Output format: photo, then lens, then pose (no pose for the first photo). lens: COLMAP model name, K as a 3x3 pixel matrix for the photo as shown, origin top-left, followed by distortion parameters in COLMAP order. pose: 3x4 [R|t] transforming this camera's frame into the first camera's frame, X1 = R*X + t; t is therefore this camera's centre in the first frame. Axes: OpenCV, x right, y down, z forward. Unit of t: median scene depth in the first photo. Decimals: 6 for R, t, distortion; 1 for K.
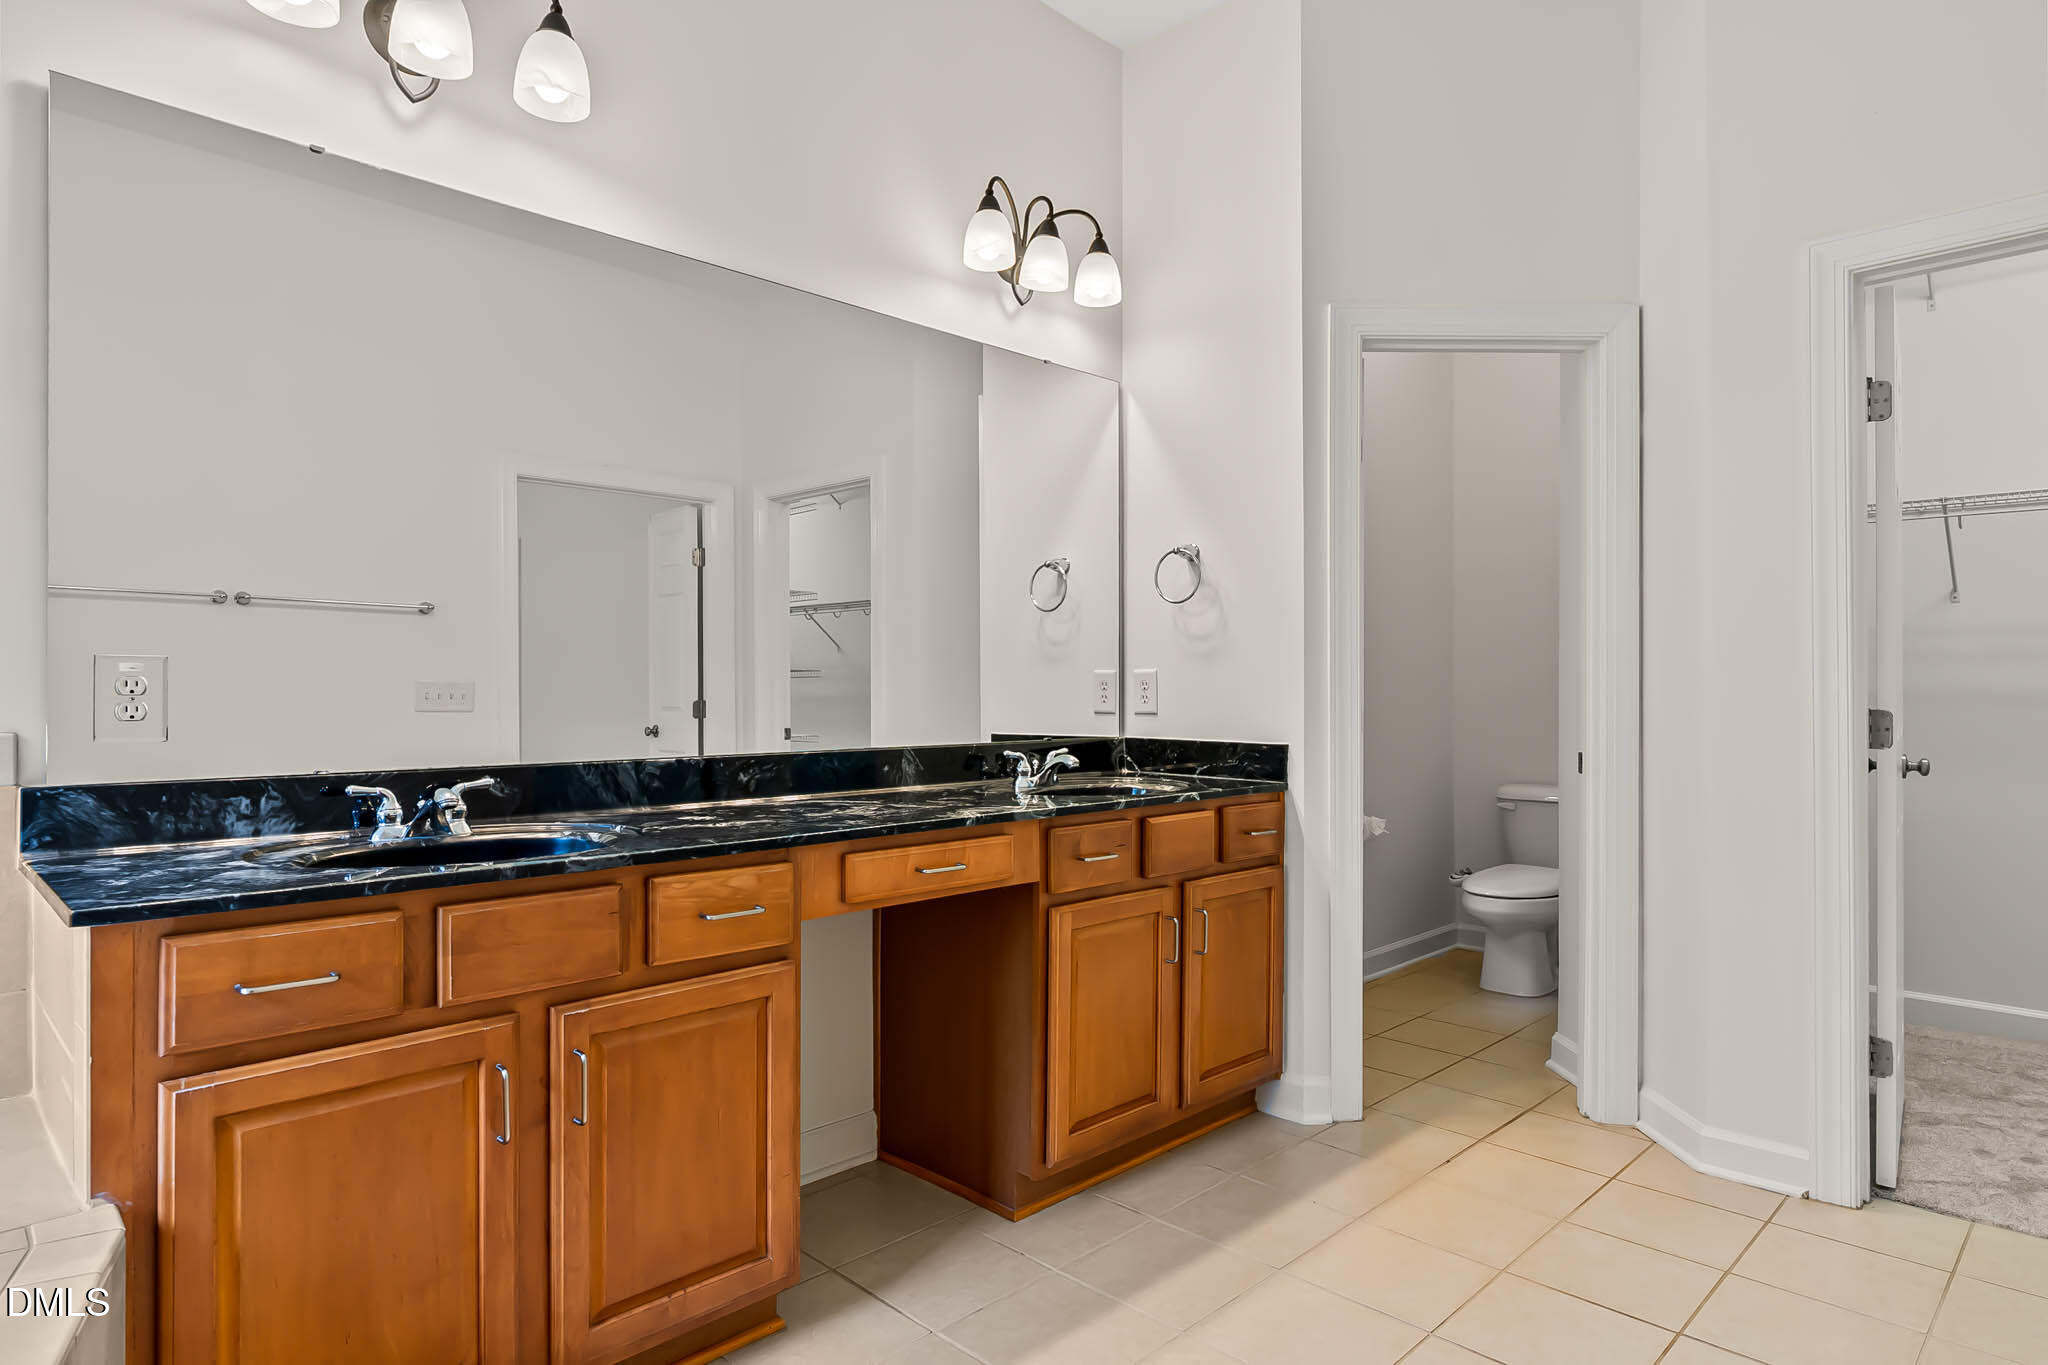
lens RADIAL K [[1193.6, 0, 1020.7], [0, 1193.6, 685.4], [0, 0, 1]] dist [-0.006867, 0.004528]
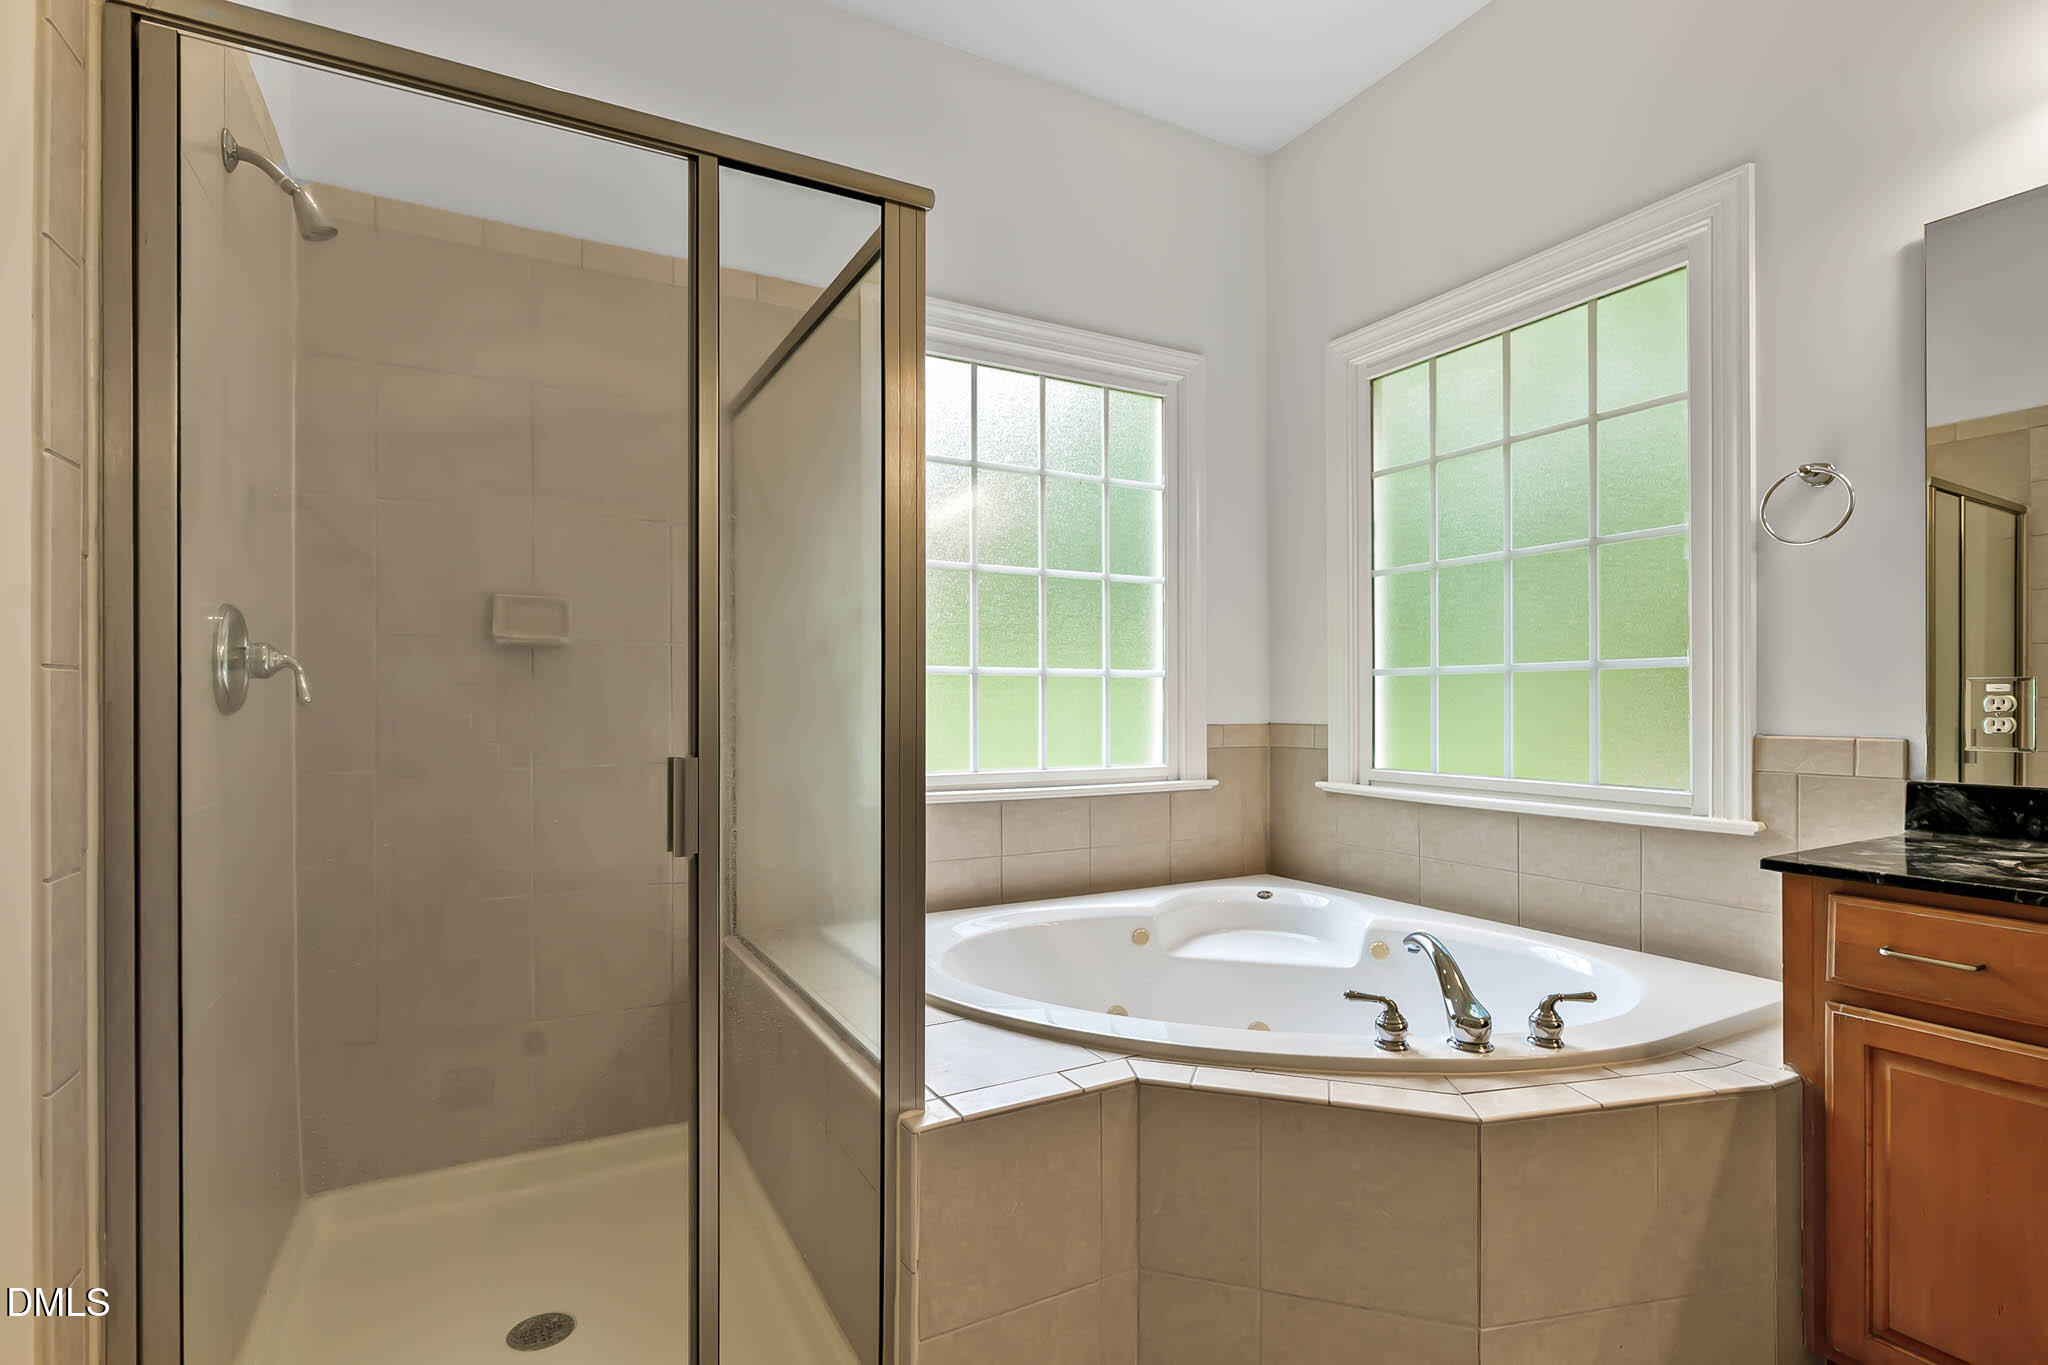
lens RADIAL K [[955.7, 0, 1018.7], [0, 955.7, 699.2], [0, 0, 1]] dist [-0.011739, 0.005325]
pose [[-0.272943, -0.006637, -0.962007, 0.513671], [0.001489, 0.999972, -0.007321, 0.001766], [0.962029, -0.003431, -0.272926, 0.391247]]
